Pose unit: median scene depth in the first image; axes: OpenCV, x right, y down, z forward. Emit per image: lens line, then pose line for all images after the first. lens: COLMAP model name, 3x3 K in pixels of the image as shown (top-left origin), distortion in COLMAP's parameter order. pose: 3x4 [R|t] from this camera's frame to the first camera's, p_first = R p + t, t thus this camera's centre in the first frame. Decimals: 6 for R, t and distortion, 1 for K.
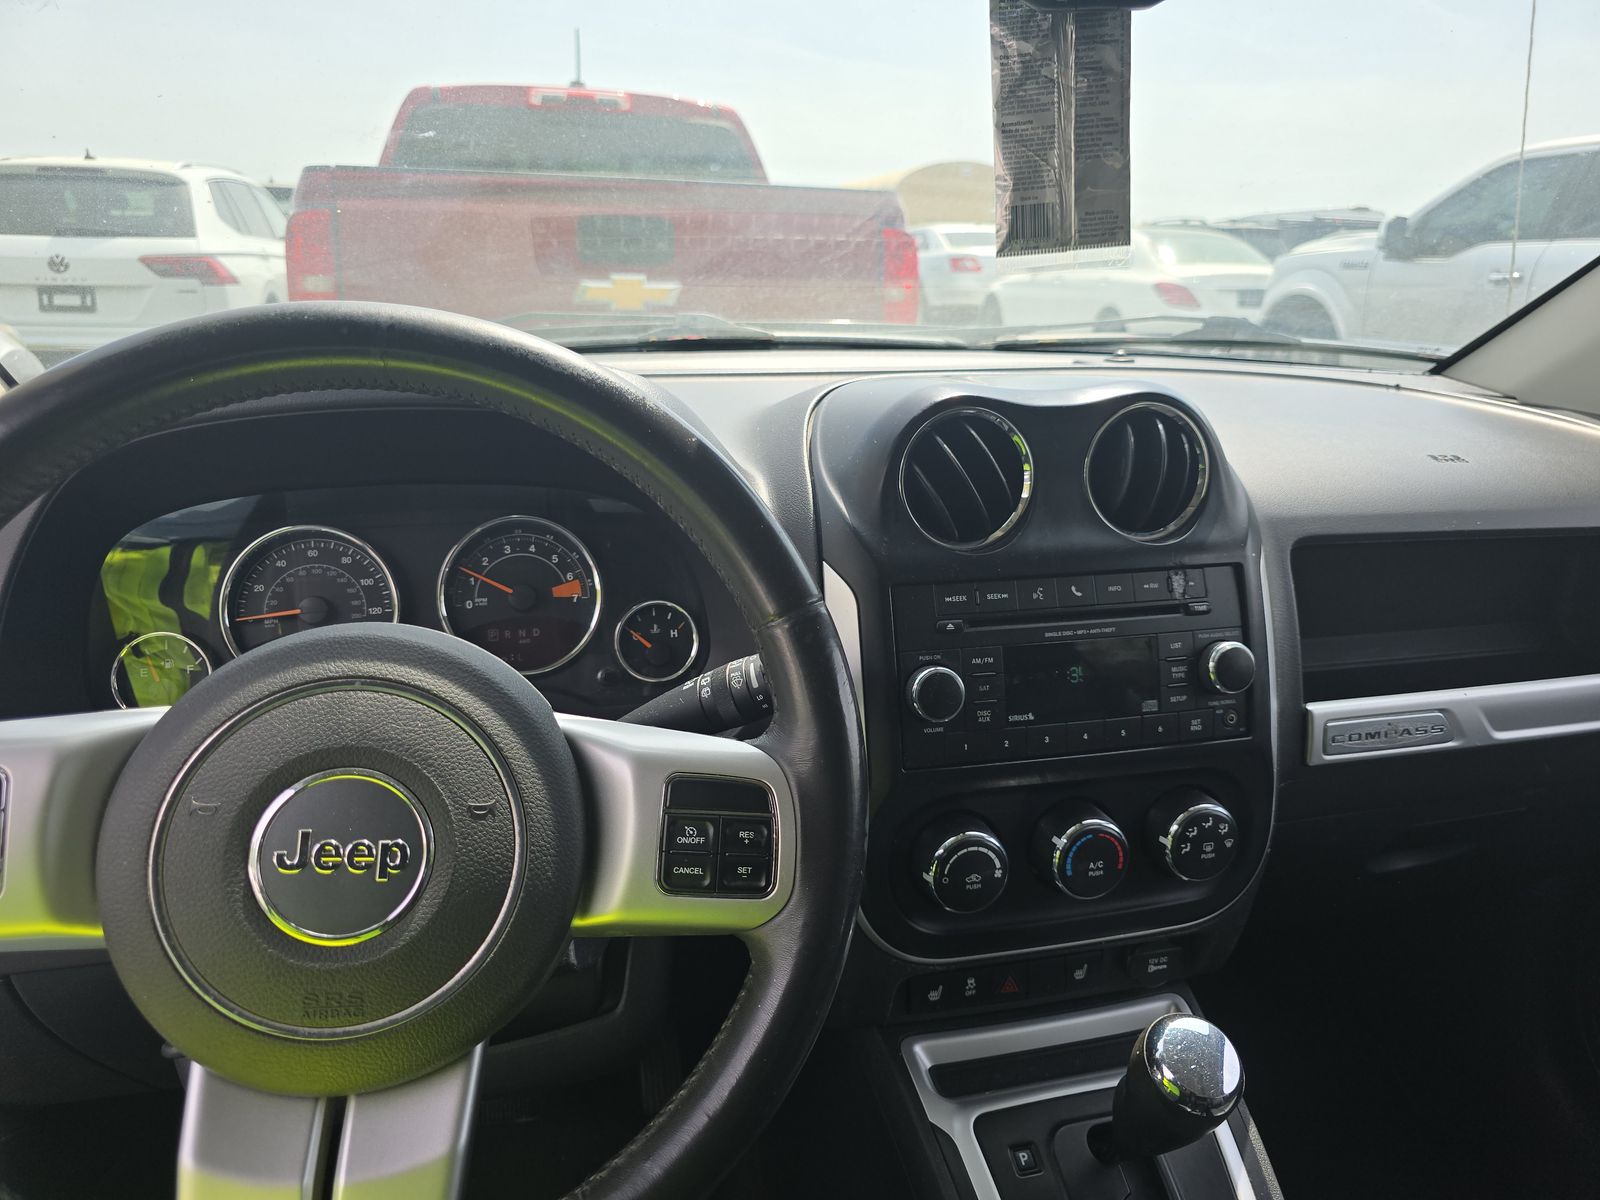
lens RADIAL K [[1087.6, 0, 800.7], [0, 1087.6, 605.1], [0, 0, 1]] dist [0.033240, -0.035063]
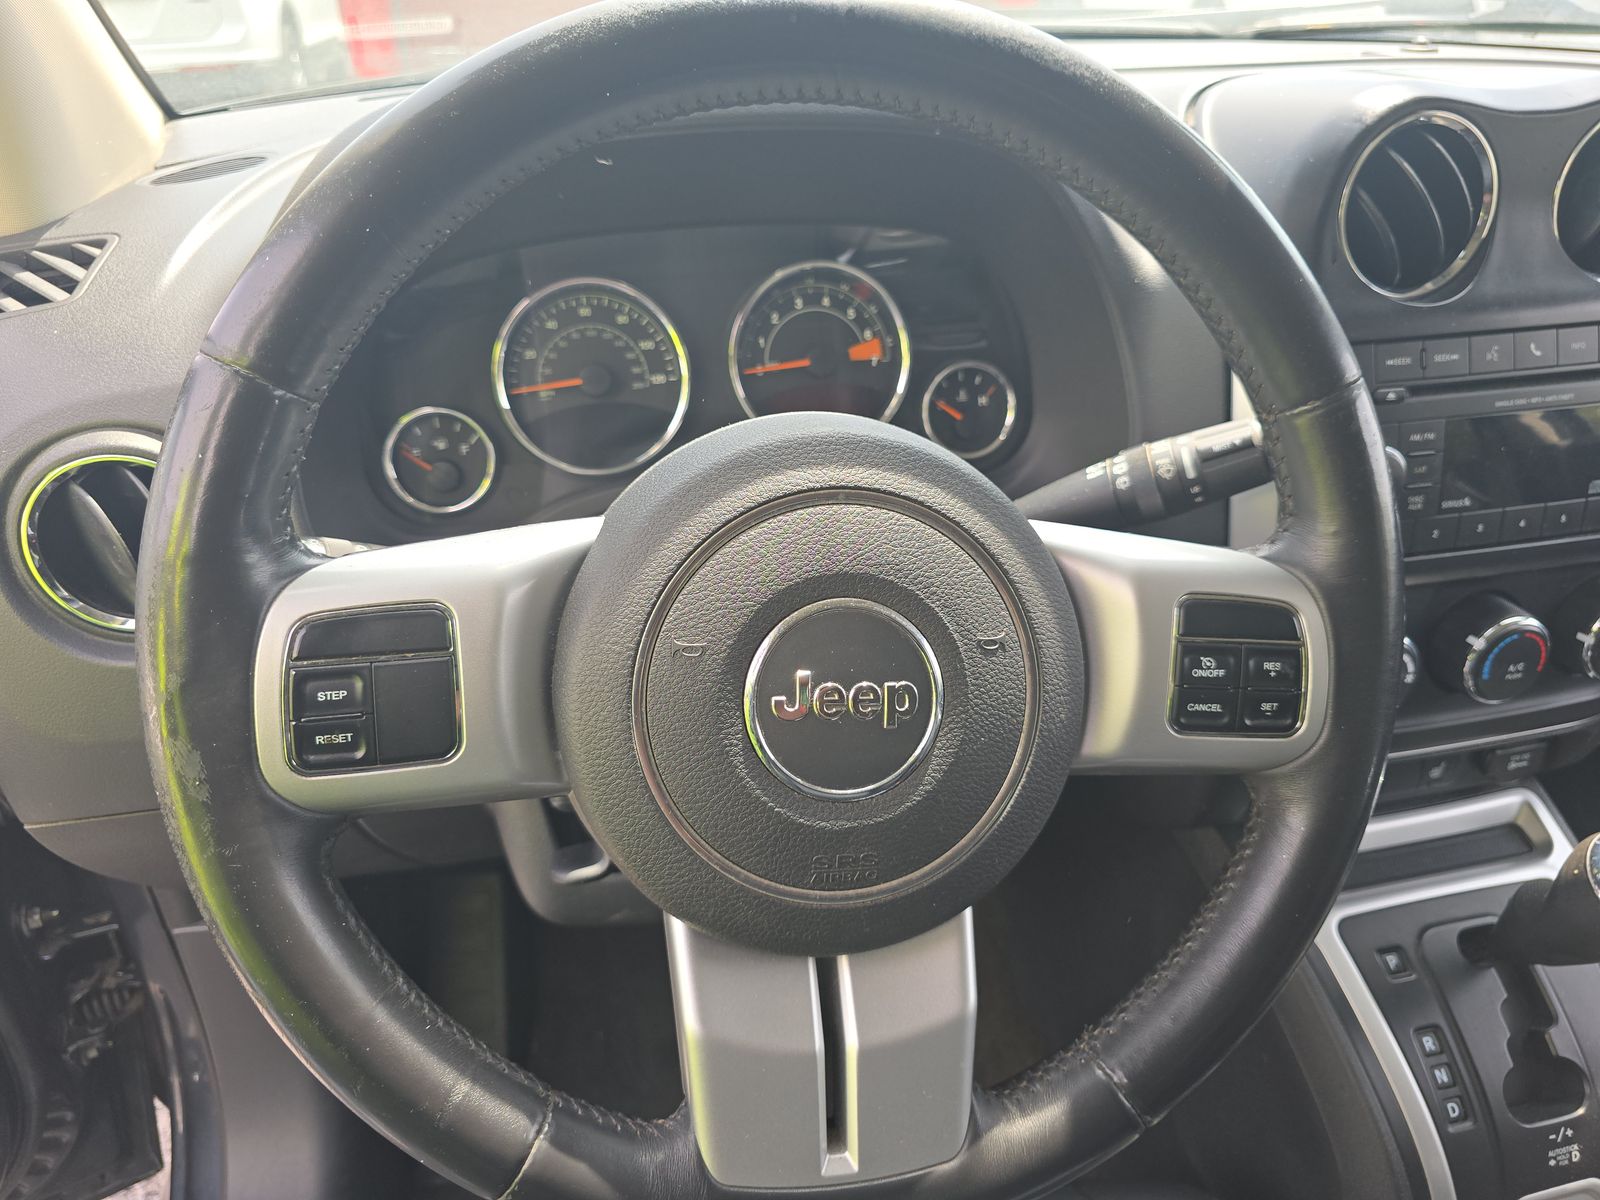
lens RADIAL K [[1087.6, 0, 800.4], [0, 1087.6, 599.6], [0, 0, 1]] dist [0.033240, -0.035063]
pose [[0.999480, -0.002936, -0.032120, -0.286148], [0.010349, 0.972389, 0.233136, -0.029019], [0.030549, -0.233347, 0.971914, 0.134916]]
